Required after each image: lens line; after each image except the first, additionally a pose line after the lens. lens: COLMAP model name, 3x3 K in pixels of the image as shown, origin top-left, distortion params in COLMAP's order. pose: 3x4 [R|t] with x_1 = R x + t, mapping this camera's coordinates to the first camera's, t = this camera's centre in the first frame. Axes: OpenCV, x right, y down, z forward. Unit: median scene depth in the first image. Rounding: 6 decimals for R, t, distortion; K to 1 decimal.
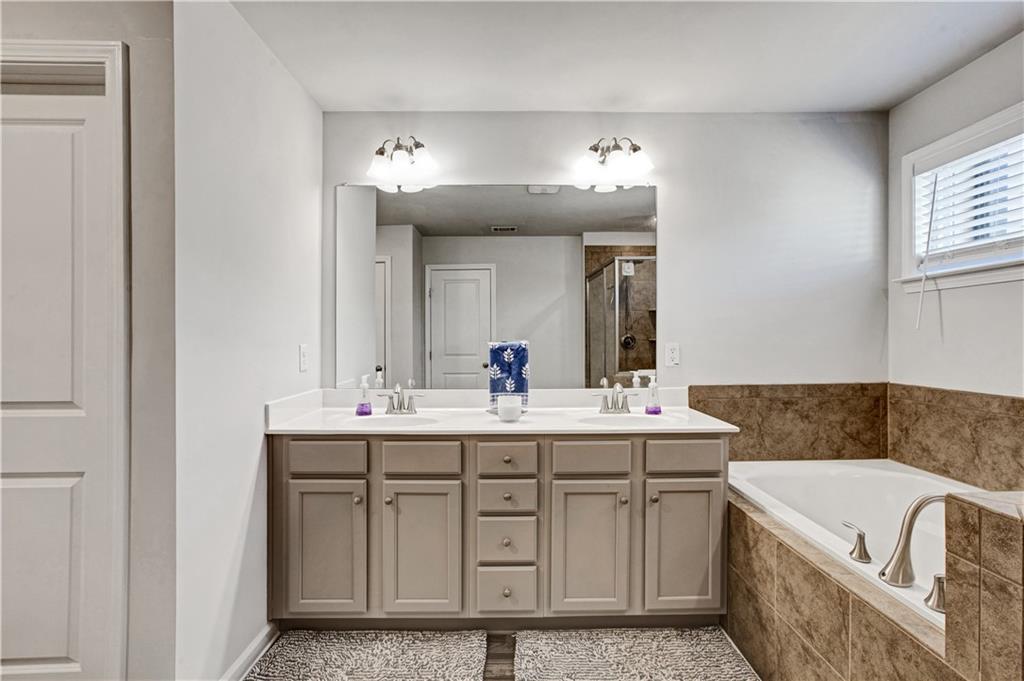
lens RADIAL K [[465.0, 0, 510.7], [0, 465.0, 337.8], [0, 0, 1]] dist [-0.036035, 0.022077]
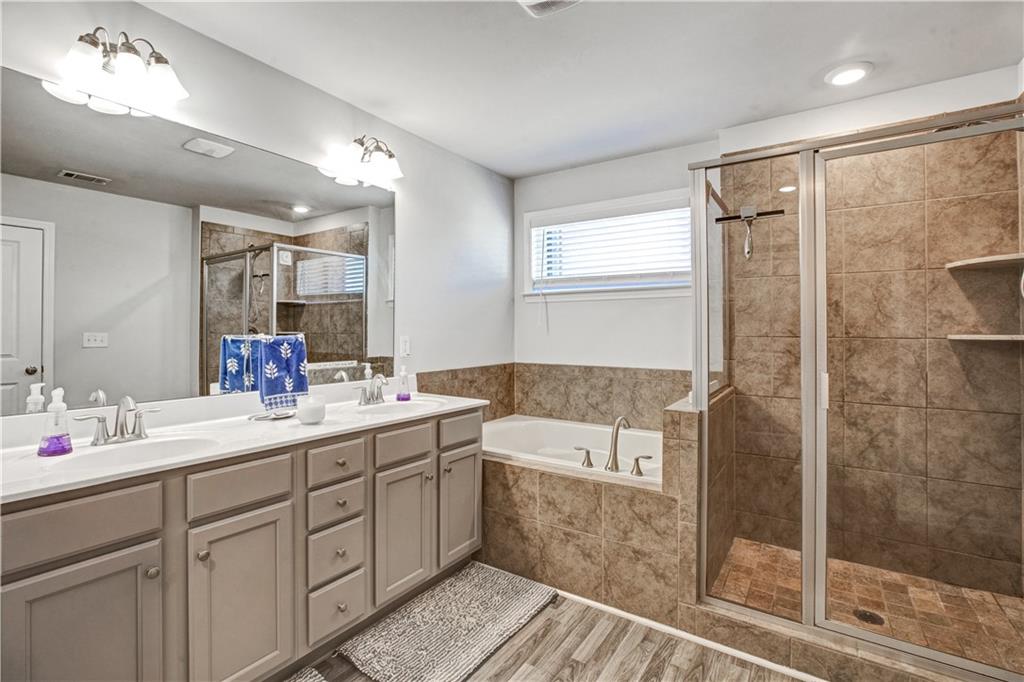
lens RADIAL K [[468.6, 0, 509.4], [0, 468.6, 326.6], [0, 0, 1]] dist [-0.038936, 0.000555]
pose [[0.574591, 0.014297, 0.818316, -0.473919], [-0.004476, 0.999887, -0.014326, 0.004129], [-0.818429, 0.004569, 0.574590, 0.162965]]
